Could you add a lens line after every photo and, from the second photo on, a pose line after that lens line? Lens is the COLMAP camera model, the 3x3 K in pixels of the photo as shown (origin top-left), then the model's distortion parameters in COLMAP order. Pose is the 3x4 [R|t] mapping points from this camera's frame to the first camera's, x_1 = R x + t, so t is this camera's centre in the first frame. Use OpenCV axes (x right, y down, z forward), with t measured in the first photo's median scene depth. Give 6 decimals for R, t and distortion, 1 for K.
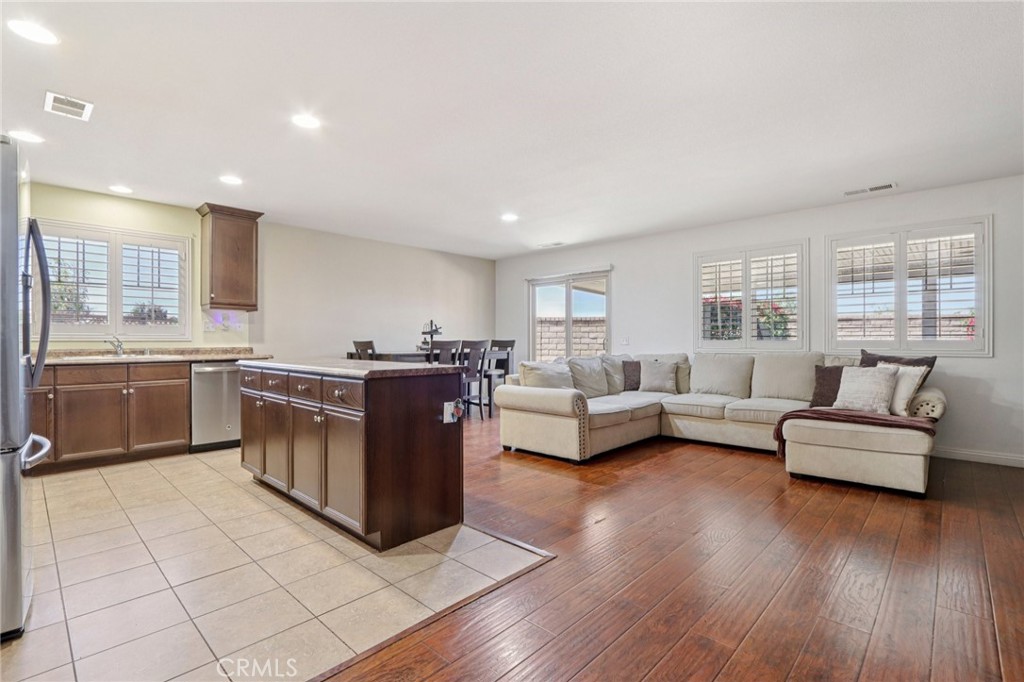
lens RADIAL K [[472.5, 0, 514.0], [0, 472.5, 343.4], [0, 0, 1]] dist [-0.016288, 0.000050]
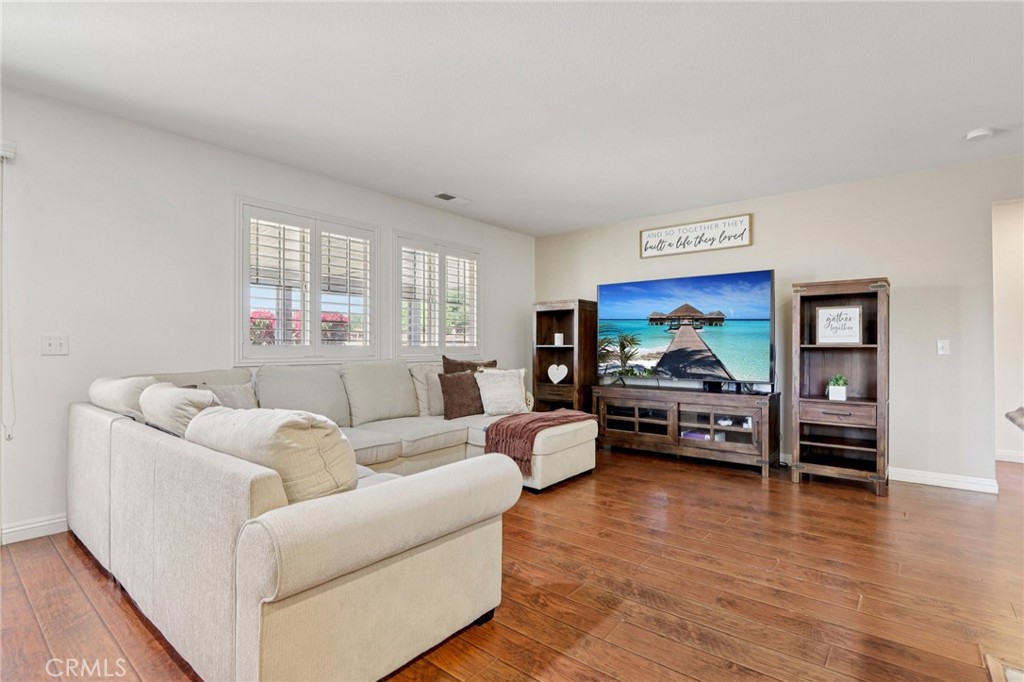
lens RADIAL K [[491.4, 0, 503.9], [0, 491.4, 344.6], [0, 0, 1]] dist [-0.012895, 0.000047]
pose [[-0.062343, 0.008208, 0.998021, -0.295254], [0.001809, 0.999965, -0.008111, -0.002181], [-0.998053, 0.001300, -0.062356, 0.884607]]
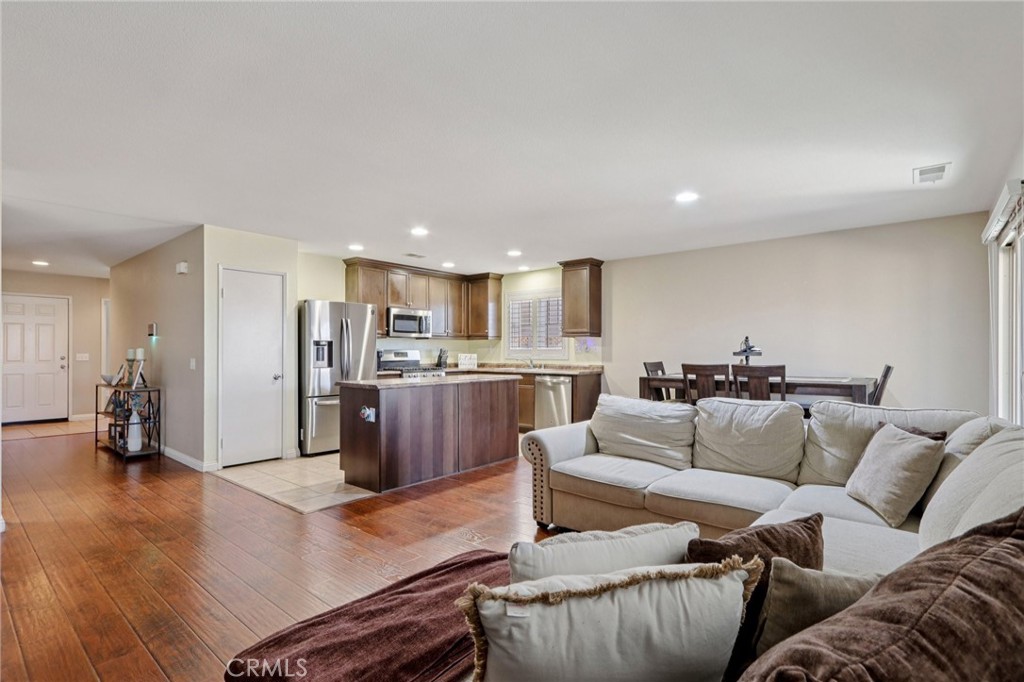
lens RADIAL K [[493.2, 0, 499.0], [0, 493.2, 350.9], [0, 0, 1]] dist [0.001187, 0.000274]
pose [[0.037404, 0.002083, -0.999298, 0.842362], [-0.003427, 0.999992, 0.001957, -0.036224], [0.999294, 0.003352, 0.037410, 0.783166]]
